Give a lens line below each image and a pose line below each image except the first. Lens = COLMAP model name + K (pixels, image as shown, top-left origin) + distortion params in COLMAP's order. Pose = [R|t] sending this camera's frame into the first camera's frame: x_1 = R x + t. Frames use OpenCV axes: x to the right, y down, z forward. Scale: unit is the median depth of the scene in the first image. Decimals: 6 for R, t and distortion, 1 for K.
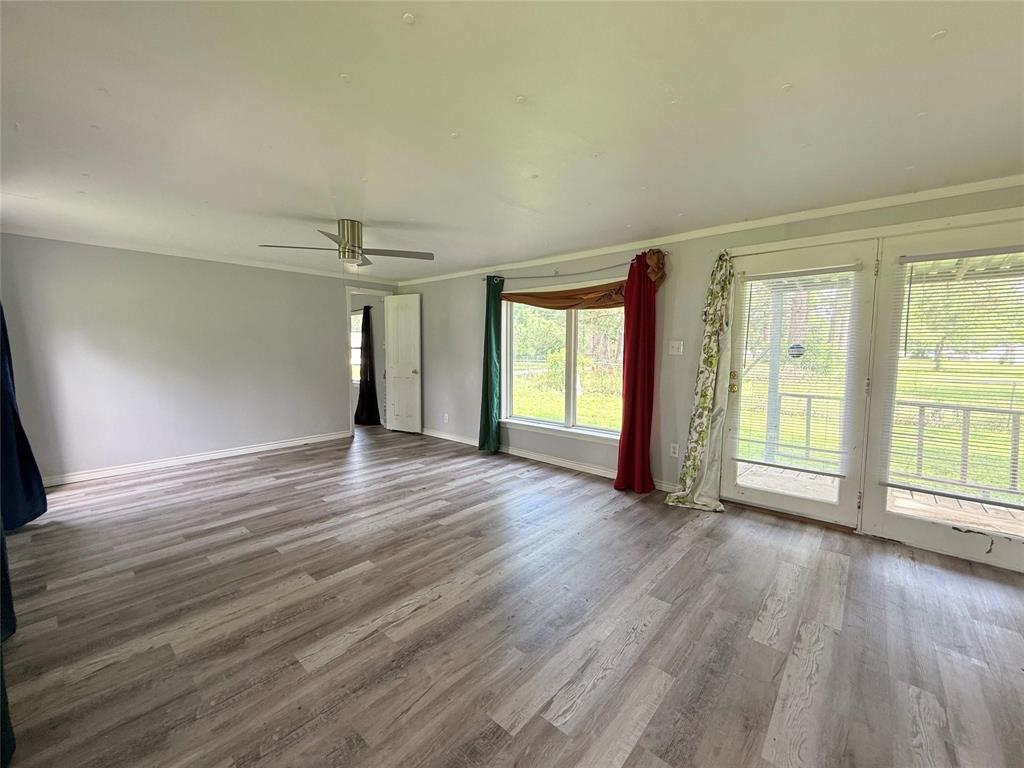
lens RADIAL K [[407.5, 0, 512.0], [0, 407.5, 384.0], [0, 0, 1]] dist [-0.000715, -0.000003]
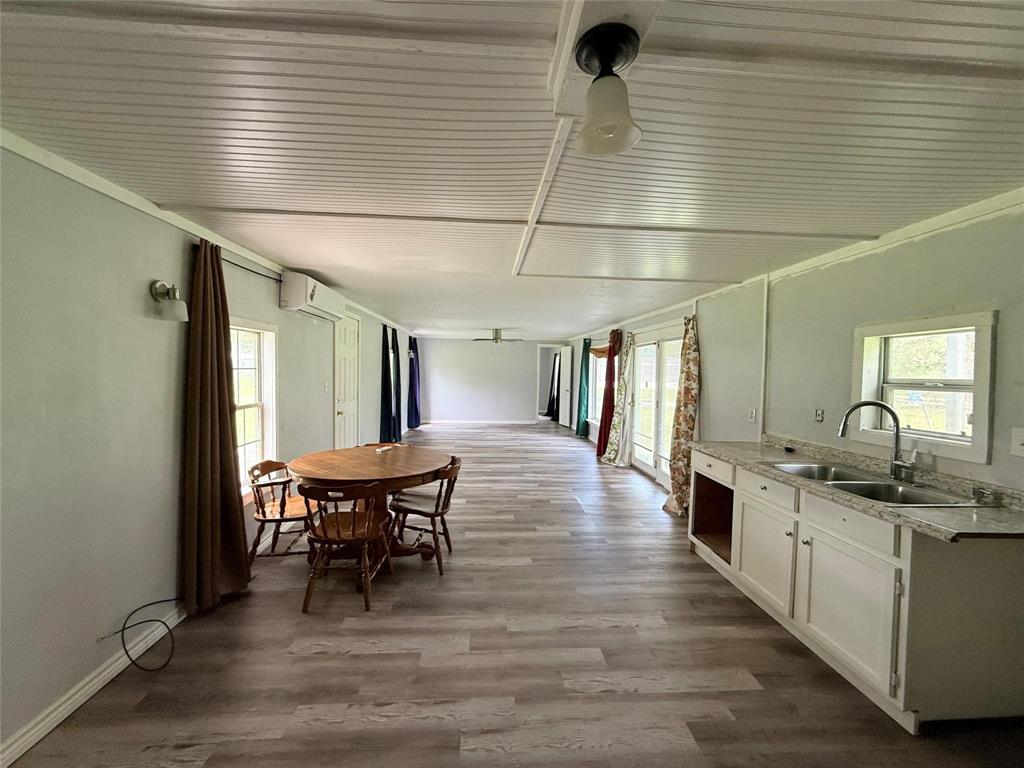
lens RADIAL K [[407.5, 0, 512.0], [0, 407.5, 384.0], [0, 0, 1]] dist [-0.000715, -0.000003]
pose [[0.712061, 0.030939, -0.701436, 2.441459], [-0.076325, 0.996519, -0.033527, 0.050656], [0.697957, 0.077410, 0.711944, -1.237110]]
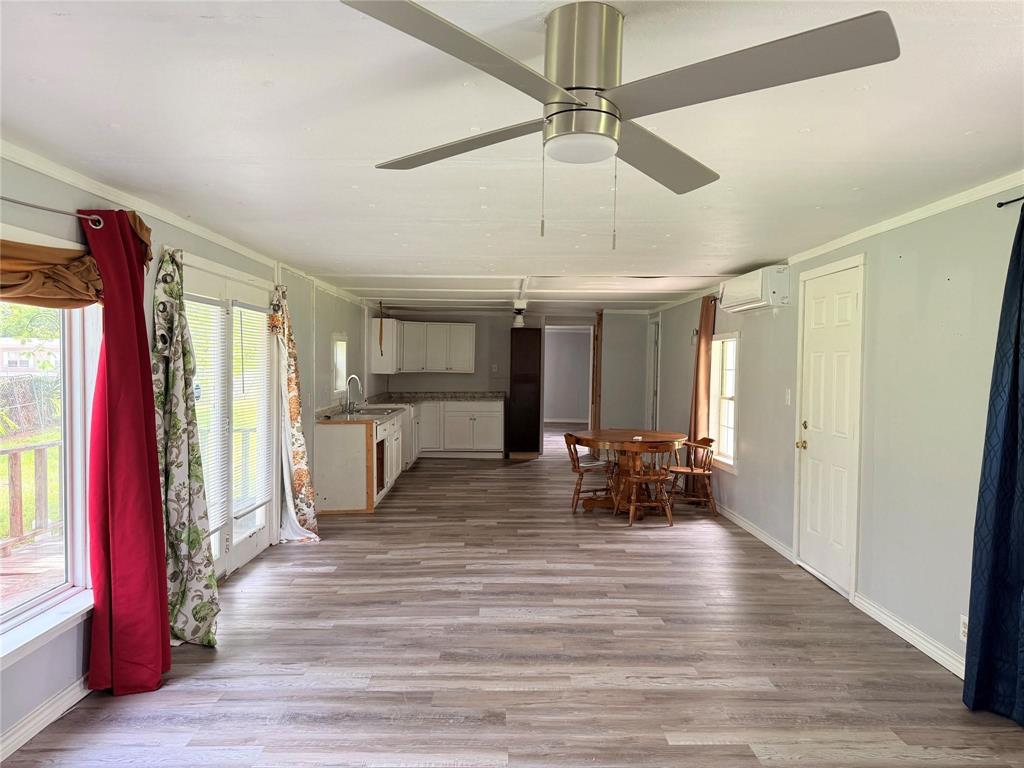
lens RADIAL K [[727.5, 0, 512.0], [0, 727.5, 384.0], [0, 0, 1]] dist [-0.005426, -0.000824]
pose [[-0.668406, -0.038209, 0.742814, -1.224027], [0.051156, 0.993953, 0.097158, -0.308888], [-0.742035, 0.102940, -0.662410, 2.272544]]
